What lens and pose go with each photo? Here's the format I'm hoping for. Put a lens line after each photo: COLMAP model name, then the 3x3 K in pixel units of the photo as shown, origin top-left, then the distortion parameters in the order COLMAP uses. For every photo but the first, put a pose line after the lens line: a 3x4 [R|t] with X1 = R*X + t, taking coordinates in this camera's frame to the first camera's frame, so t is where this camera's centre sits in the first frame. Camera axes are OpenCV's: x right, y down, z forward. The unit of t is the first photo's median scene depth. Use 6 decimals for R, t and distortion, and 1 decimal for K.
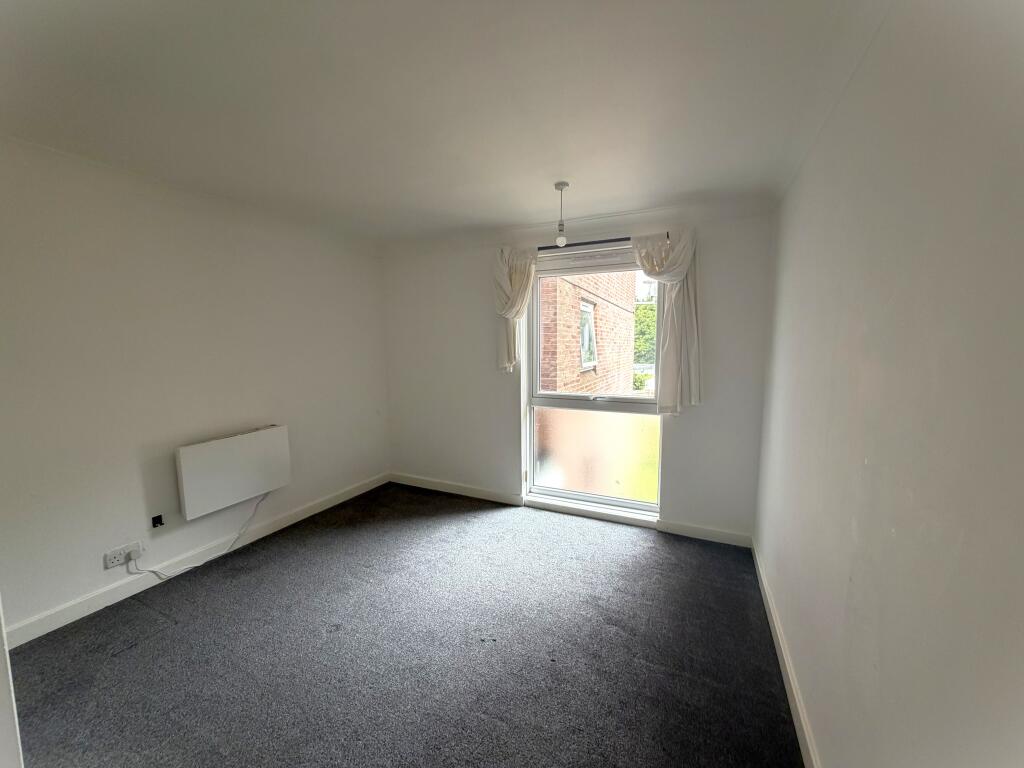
lens RADIAL K [[406.9, 0, 510.5], [0, 406.9, 387.0], [0, 0, 1]] dist [-0.001771, 0.000050]
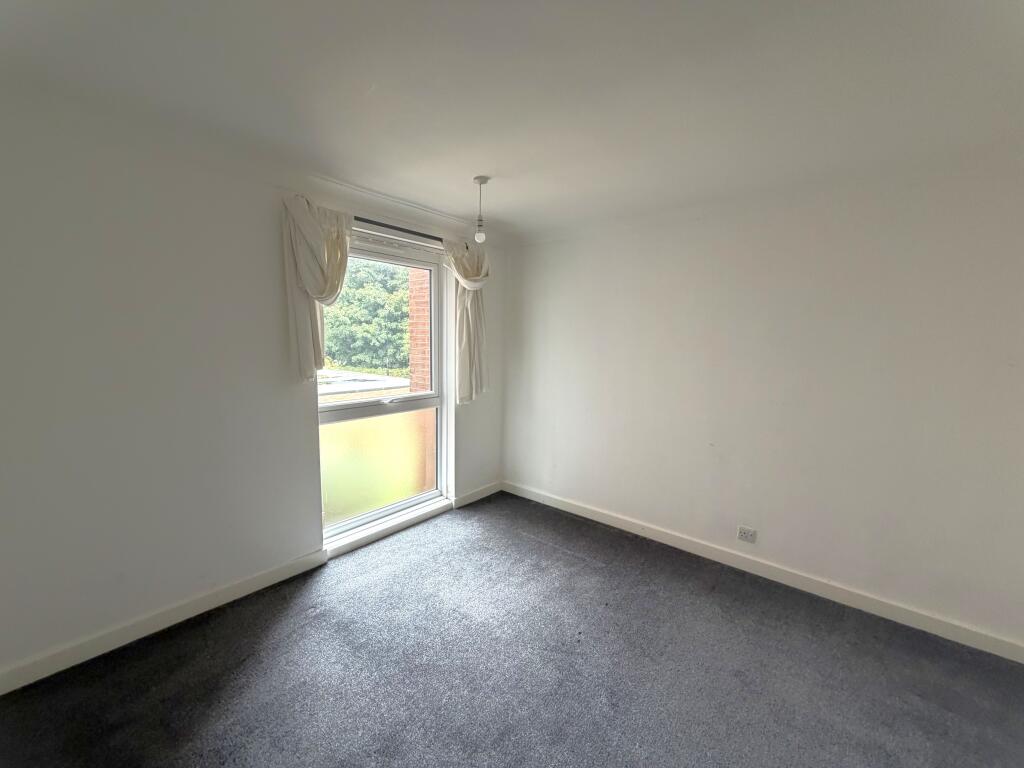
lens RADIAL K [[406.9, 0, 510.9], [0, 406.9, 381.9], [0, 0, 1]] dist [-0.001771, 0.000050]
pose [[0.257162, -0.096764, 0.961512, -0.623601], [0.080451, 0.993664, 0.078482, -0.066863], [-0.963014, 0.057172, 0.263317, 0.526643]]
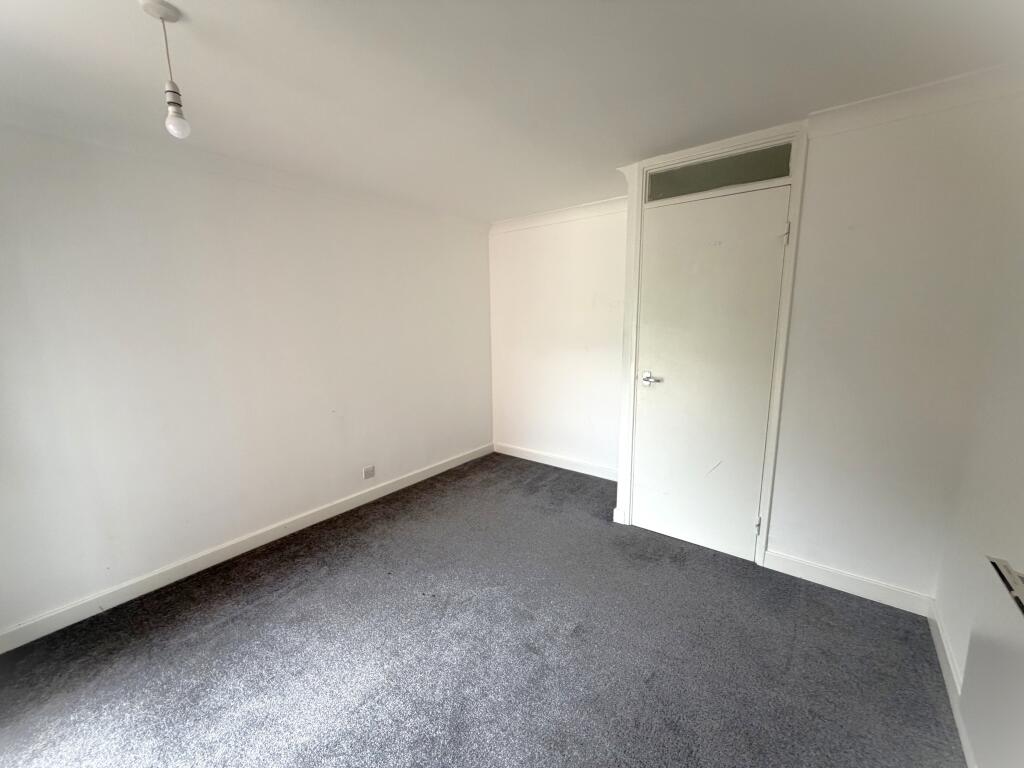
lens RADIAL K [[406.9, 0, 510.1], [0, 406.9, 383.5], [0, 0, 1]] dist [-0.001771, 0.000050]
pose [[-0.972885, -0.019051, 0.230502, -0.299966], [0.042824, 0.964532, 0.260468, -0.119060], [-0.227288, 0.263276, -0.937564, 1.127533]]
